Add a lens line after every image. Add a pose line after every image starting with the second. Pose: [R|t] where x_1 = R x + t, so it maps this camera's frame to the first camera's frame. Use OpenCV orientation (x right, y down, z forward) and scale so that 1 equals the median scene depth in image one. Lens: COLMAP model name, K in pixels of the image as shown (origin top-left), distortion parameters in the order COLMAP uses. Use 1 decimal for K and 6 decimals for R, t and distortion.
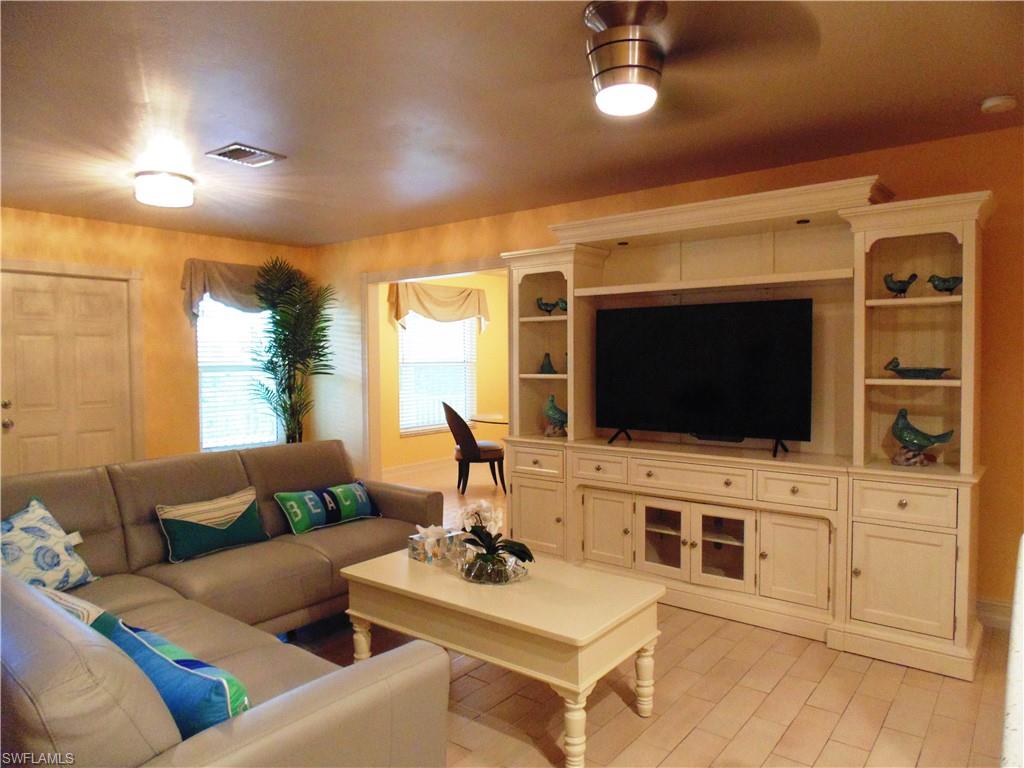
lens RADIAL K [[681.0, 0, 510.9], [0, 681.0, 376.2], [0, 0, 1]] dist [-0.004265, -0.001483]
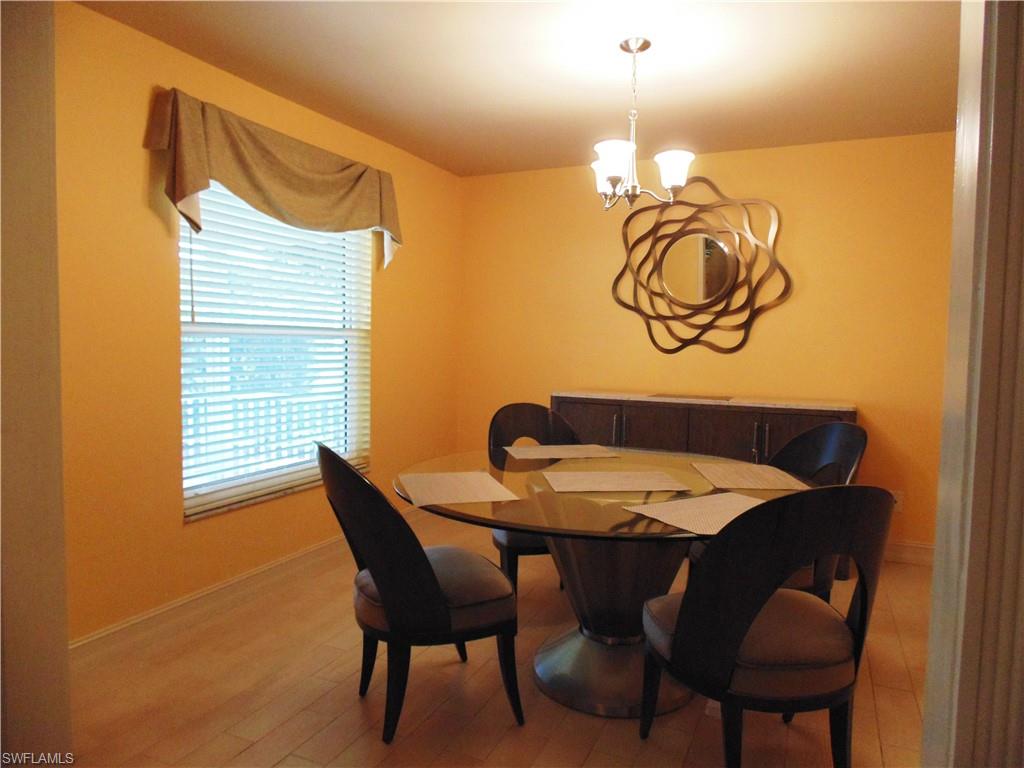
lens RADIAL K [[681.0, 0, 510.9], [0, 681.0, 376.2], [0, 0, 1]] dist [-0.004265, -0.001483]
pose [[0.971487, 0.009236, 0.236914, -0.086727], [-0.015133, 0.999619, 0.023082, -0.001745], [-0.236610, -0.026009, 0.971256, 0.670287]]
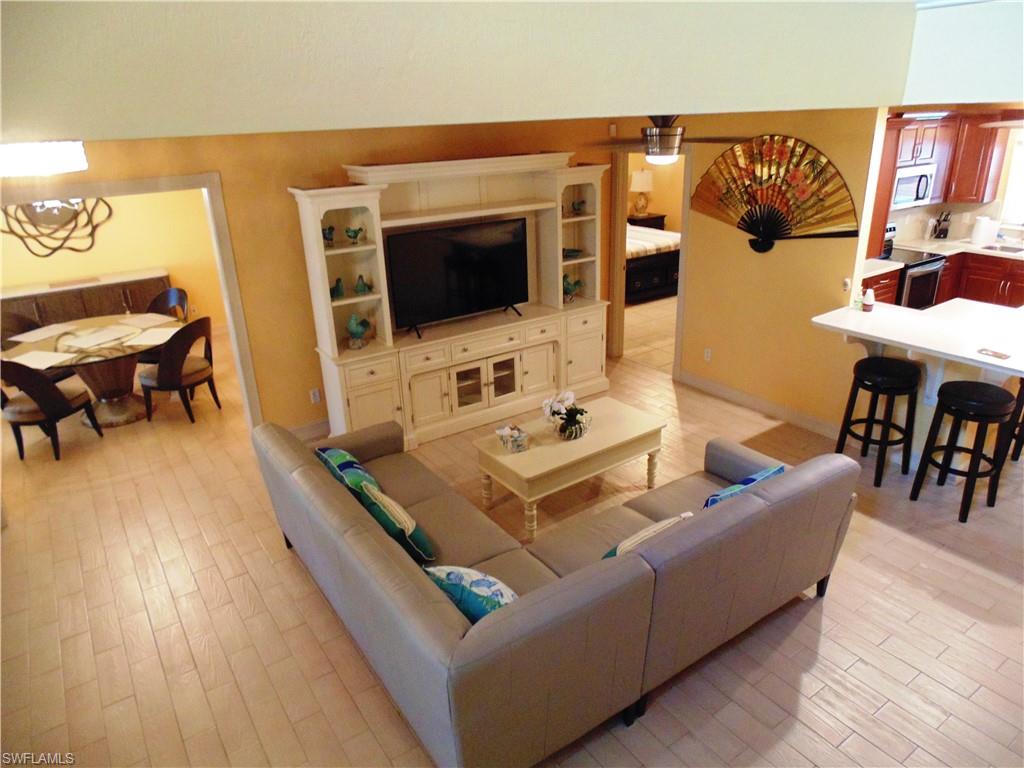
lens RADIAL K [[681.0, 0, 510.9], [0, 681.0, 376.2], [0, 0, 1]] dist [-0.004265, -0.001483]
pose [[0.293073, -0.345285, 0.891564, -0.578440], [0.055863, 0.937102, 0.344558, -0.159817], [-0.954457, -0.051176, 0.293928, 0.252586]]
